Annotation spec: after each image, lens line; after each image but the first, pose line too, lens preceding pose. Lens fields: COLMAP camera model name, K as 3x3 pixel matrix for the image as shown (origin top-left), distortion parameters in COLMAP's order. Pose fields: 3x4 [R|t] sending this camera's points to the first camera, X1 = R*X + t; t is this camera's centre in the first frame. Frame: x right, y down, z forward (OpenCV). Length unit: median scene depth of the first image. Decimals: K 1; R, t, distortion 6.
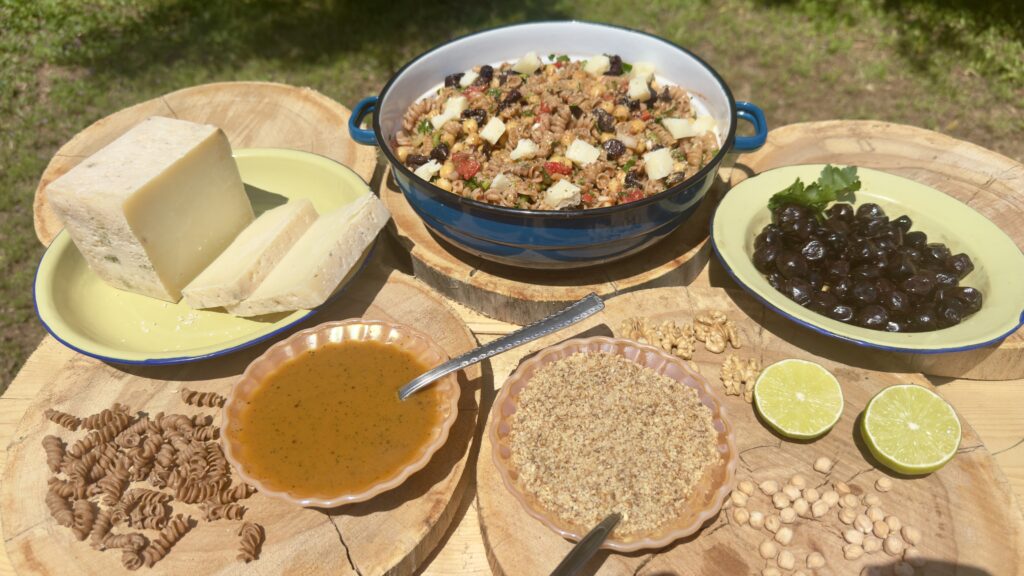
lens RADIAL K [[720.6, 0, 518.7], [0, 720.6, 273.6], [0, 0, 1]] dist [0.043038, -0.092902]
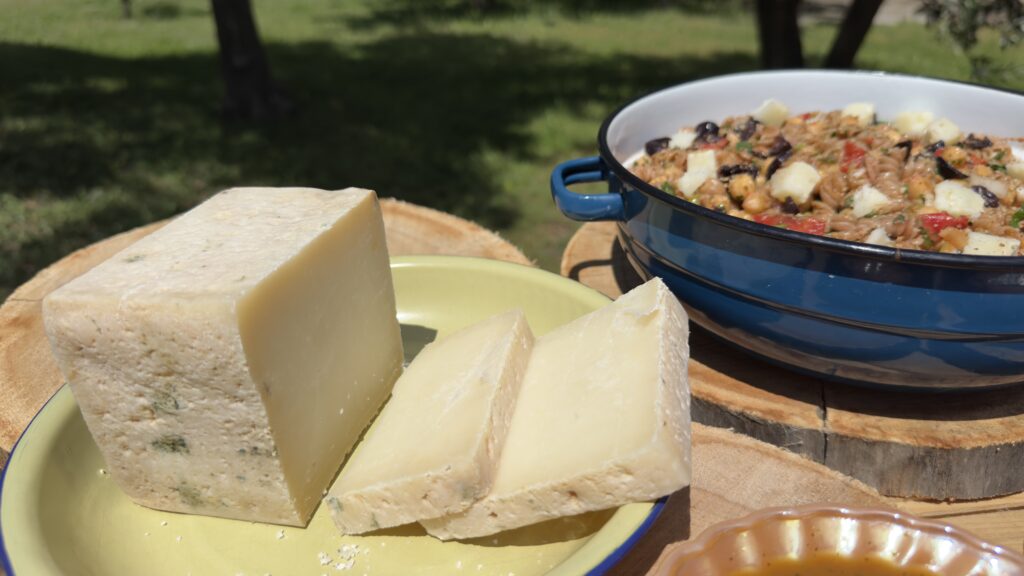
lens RADIAL K [[720.6, 0, 518.7], [0, 720.6, 273.6], [0, 0, 1]] dist [0.043038, -0.092902]
pose [[0.987386, -0.064179, 0.144738, -0.400494], [0.102213, 0.956526, -0.273150, 0.026274], [-0.120915, 0.284499, 0.951020, 0.488155]]
